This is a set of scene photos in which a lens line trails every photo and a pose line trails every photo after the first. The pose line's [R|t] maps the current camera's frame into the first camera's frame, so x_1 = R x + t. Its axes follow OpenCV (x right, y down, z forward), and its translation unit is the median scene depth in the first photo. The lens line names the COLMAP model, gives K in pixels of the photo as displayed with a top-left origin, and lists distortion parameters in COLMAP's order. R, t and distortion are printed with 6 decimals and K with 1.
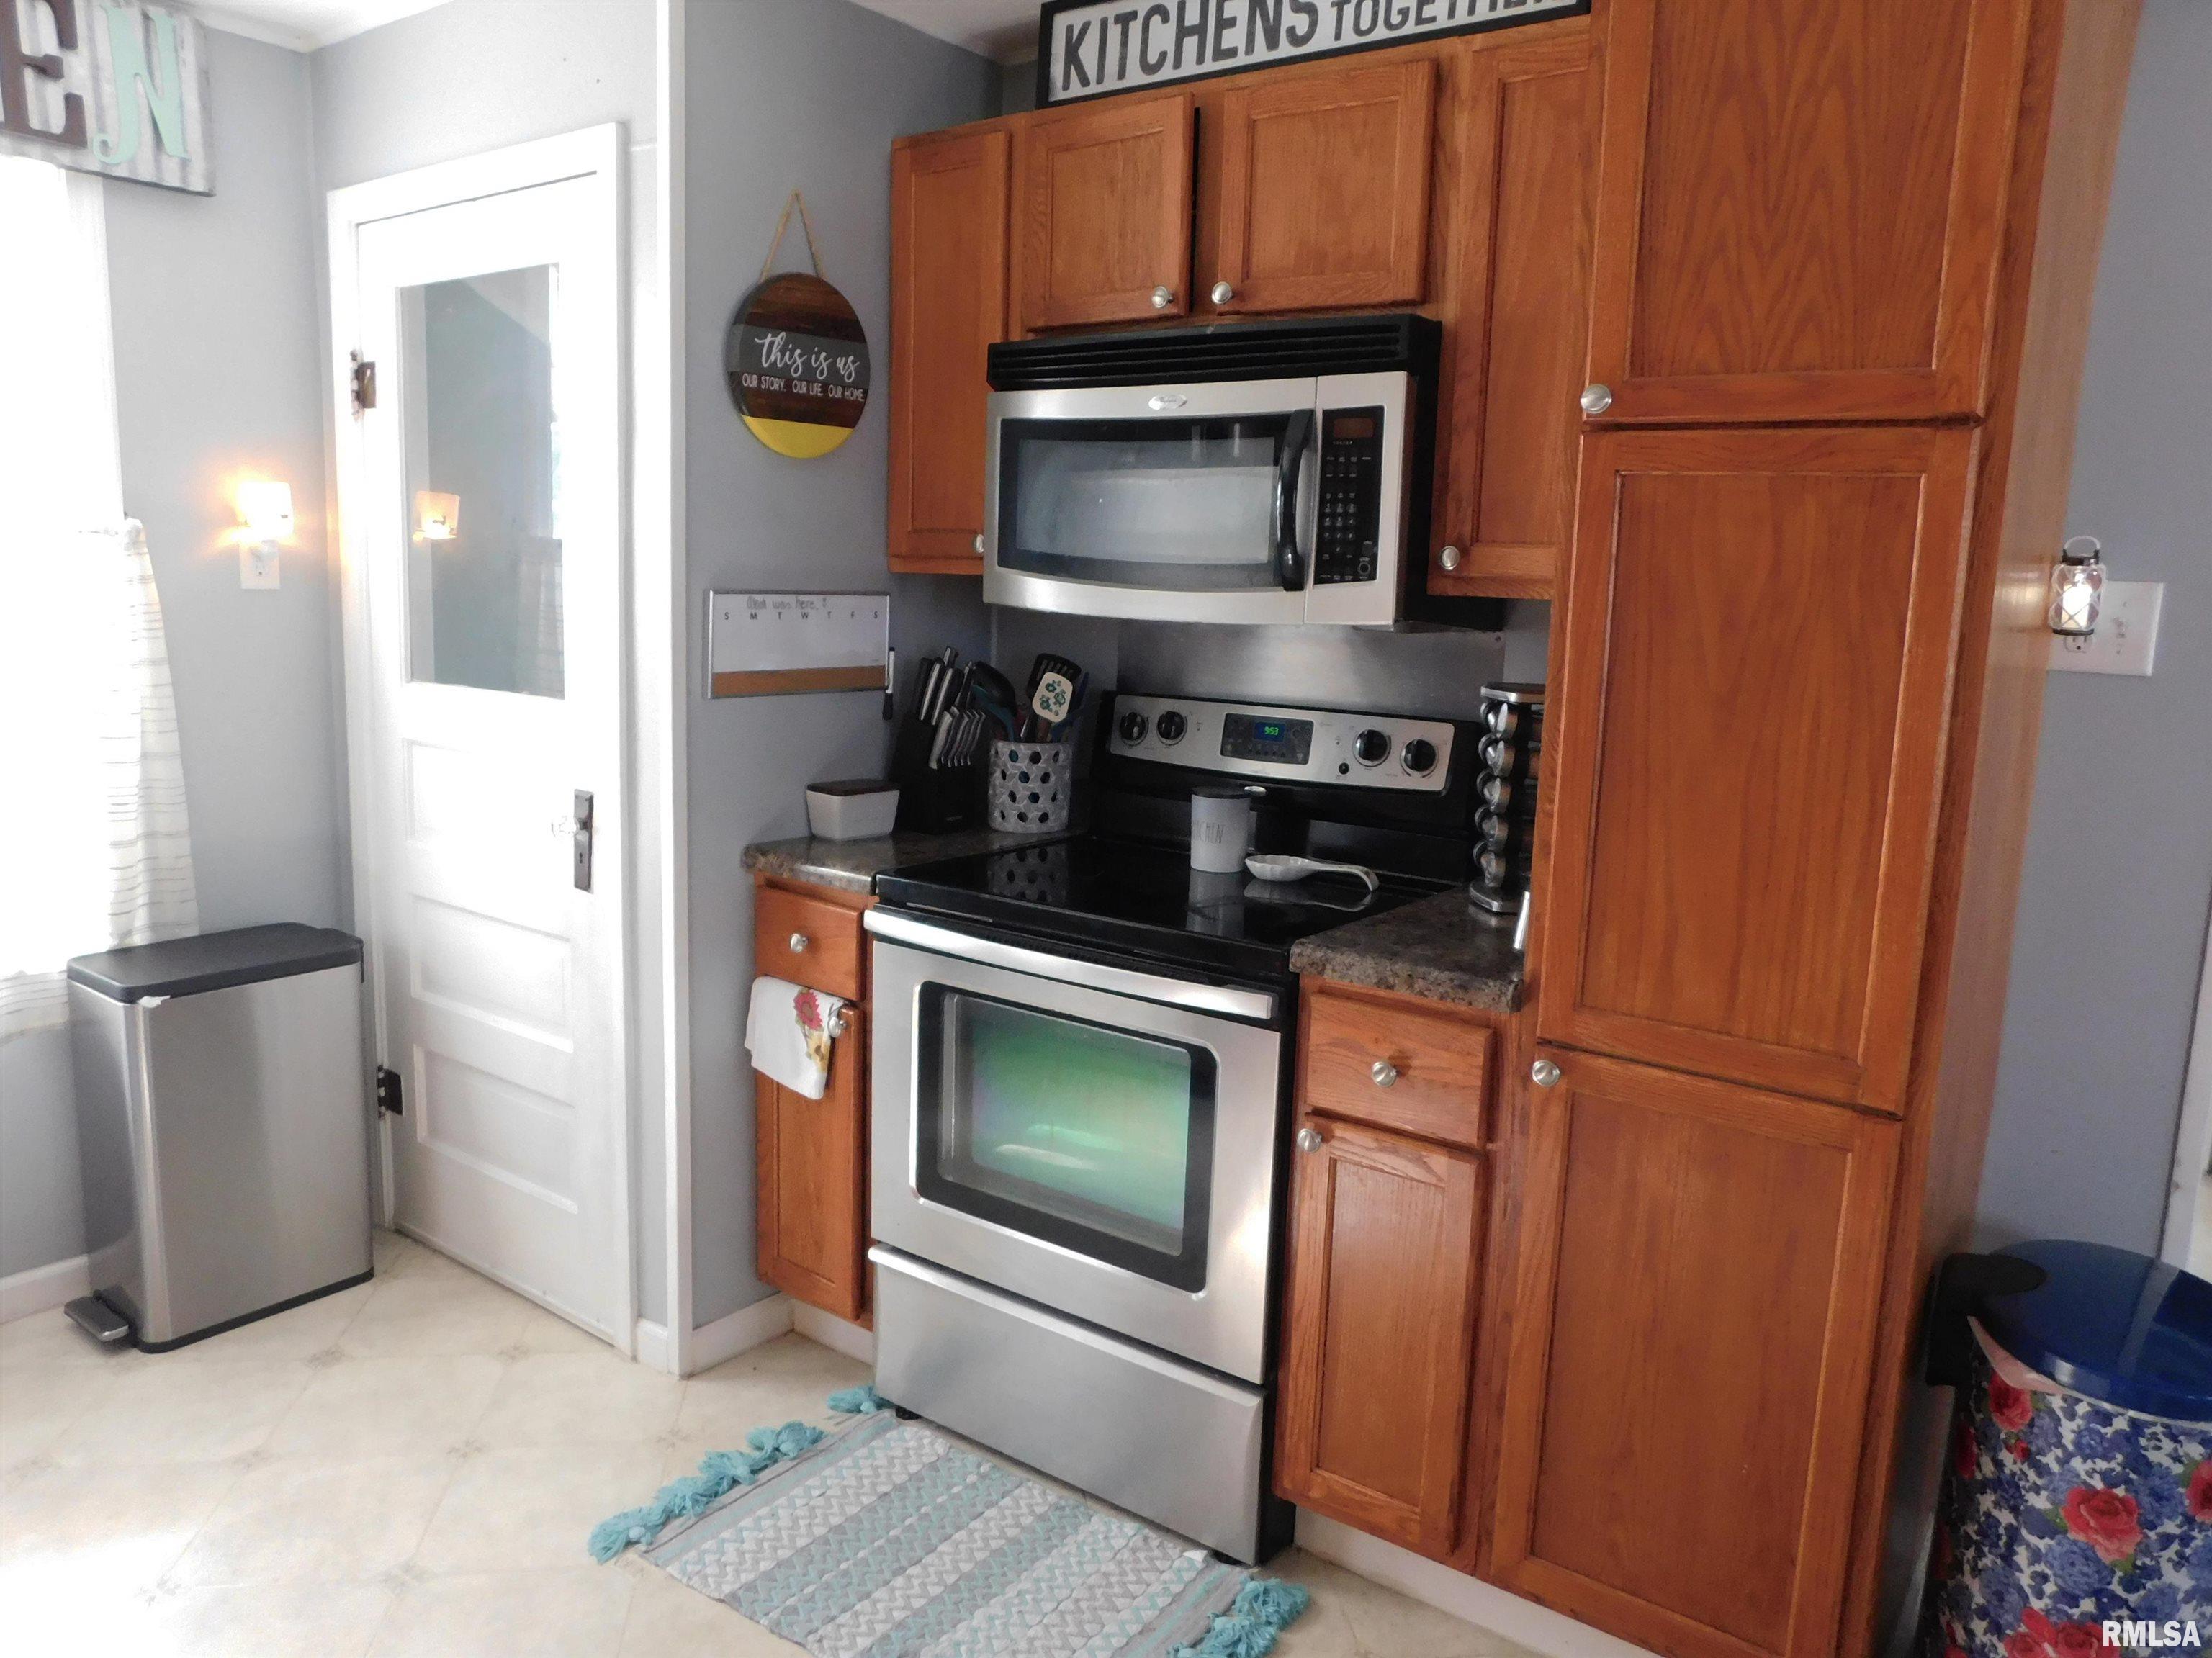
lens RADIAL K [[1567.2, 0, 1106.0], [0, 1567.2, 820.3], [0, 0, 1]] dist [-0.070757, 0.058912]
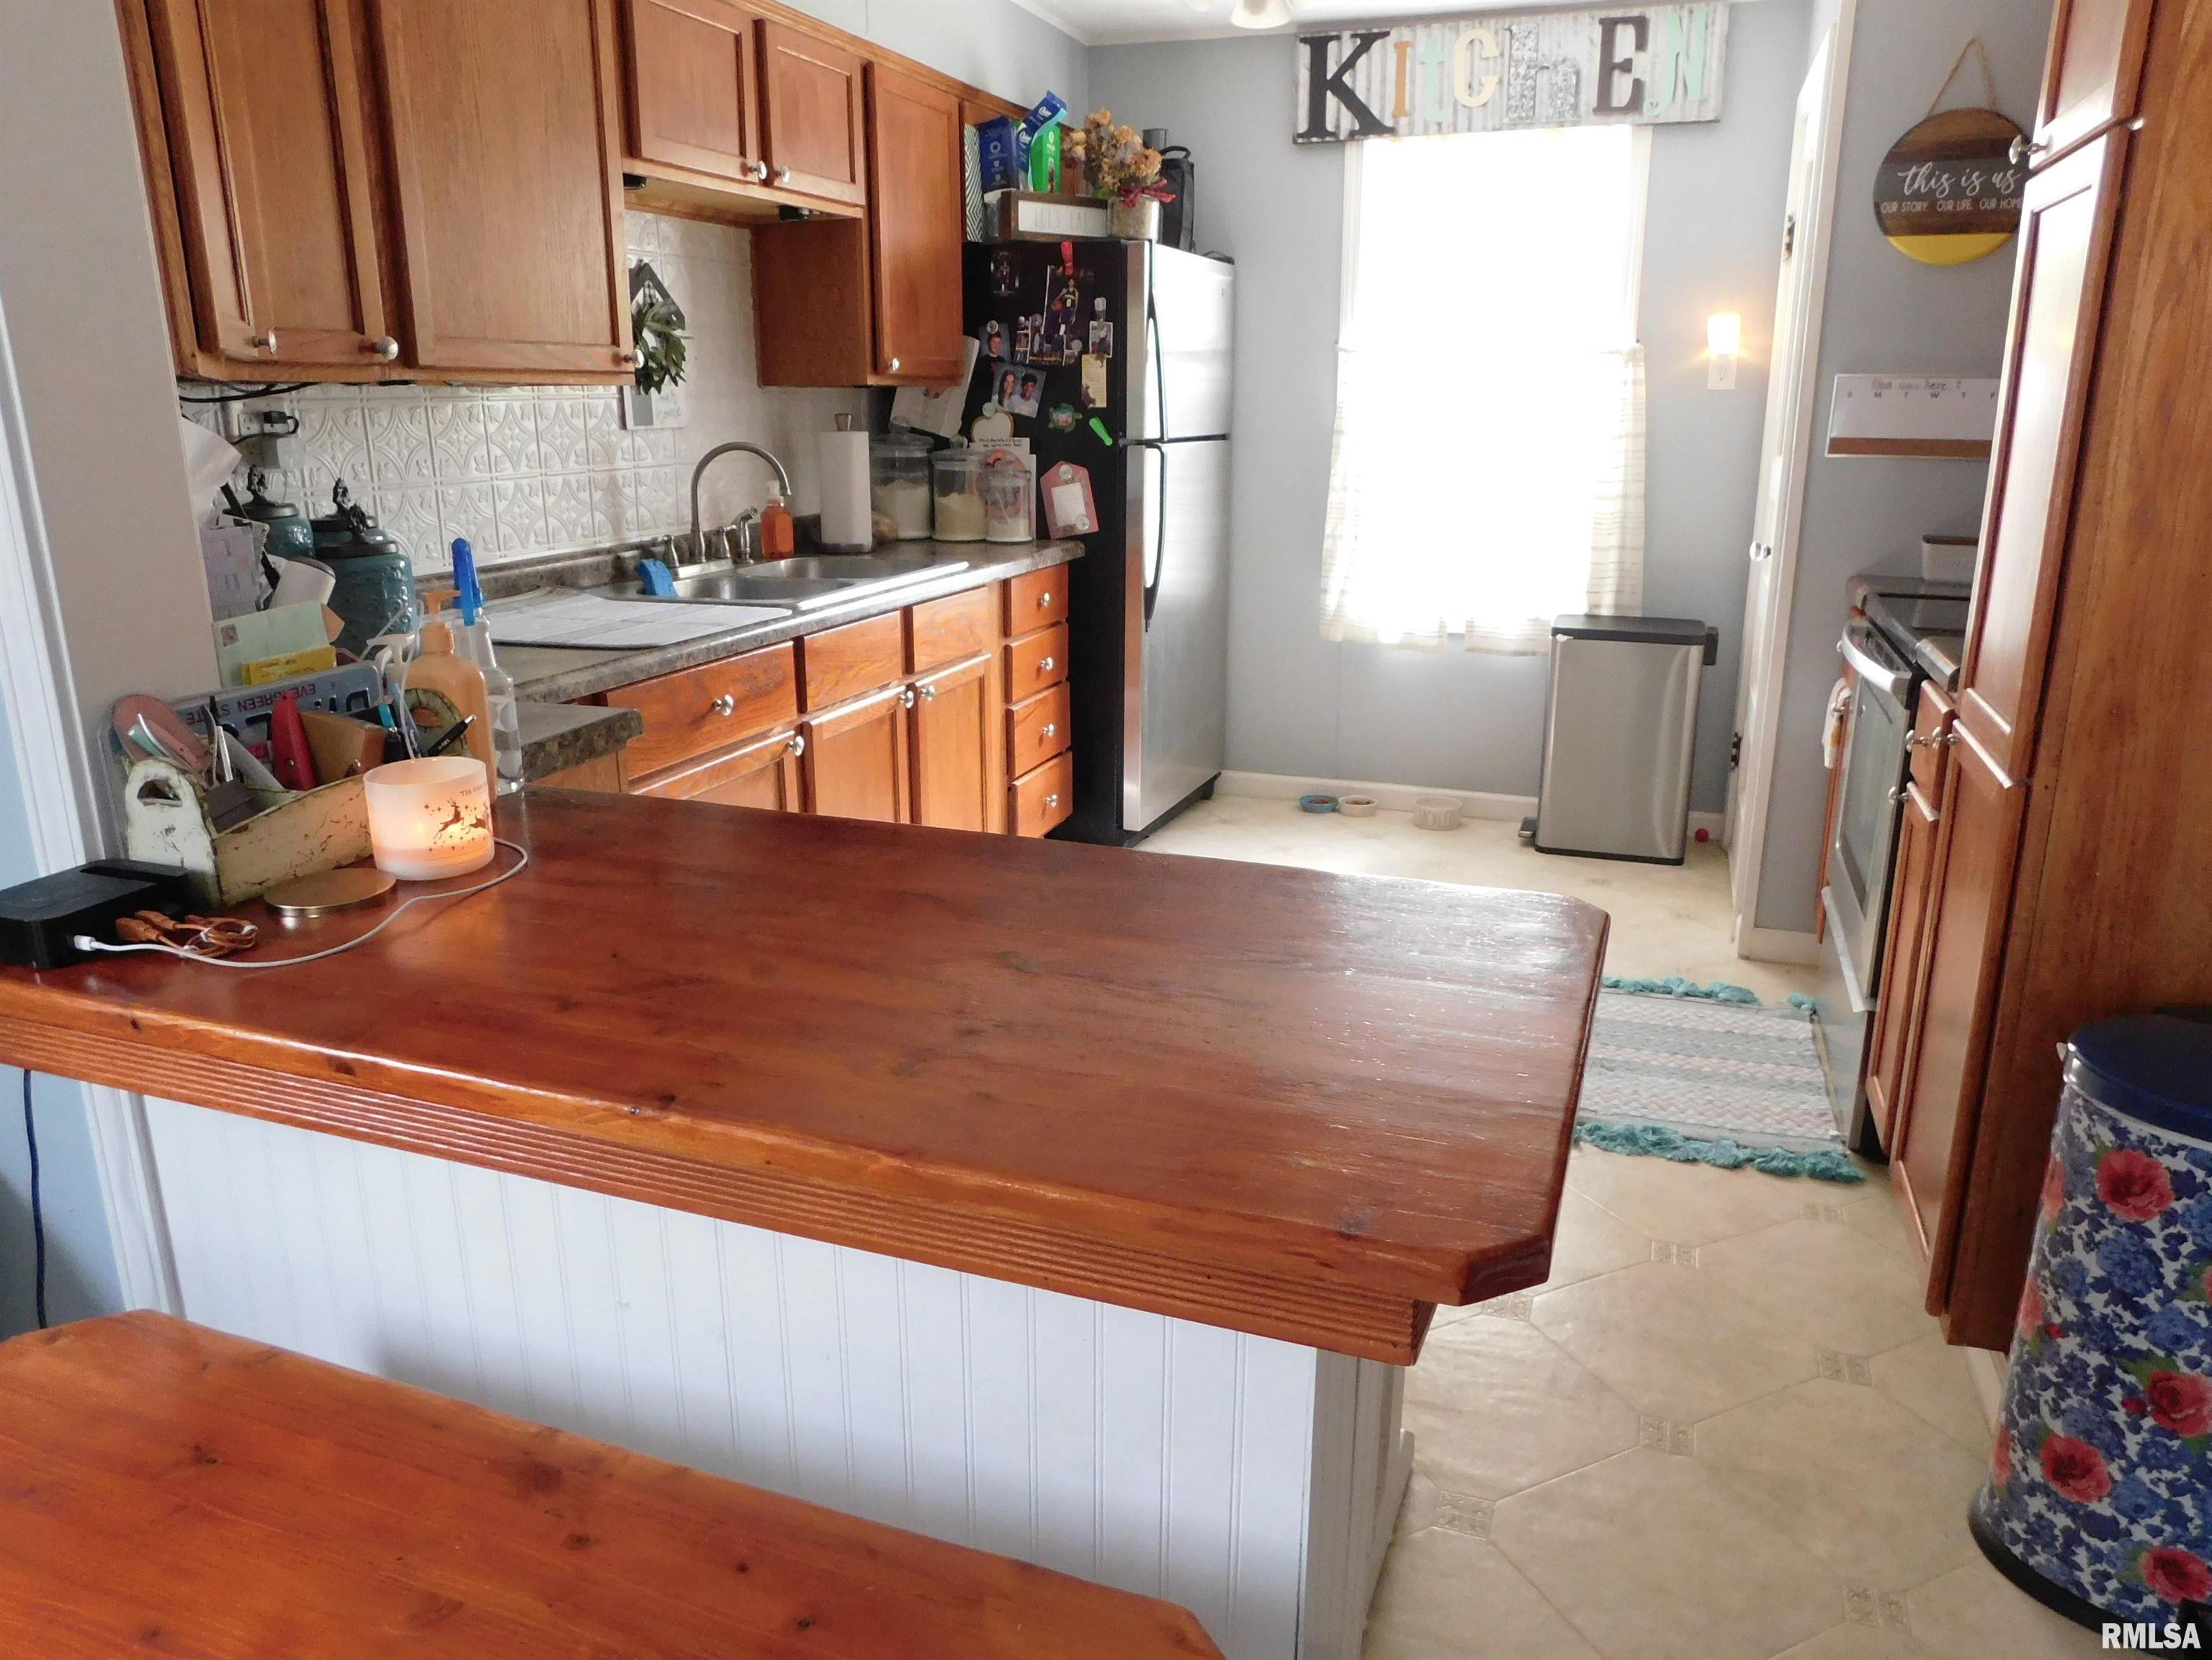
lens RADIAL K [[1545.7, 0, 1102.3], [0, 1545.7, 814.4], [0, 0, 1]] dist [-0.066925, 0.071705]
pose [[0.292004, 0.225457, -0.929464, 0.824655], [-0.149805, 0.970605, 0.188373, 0.064997], [0.944612, 0.084233, 0.317195, 0.014325]]
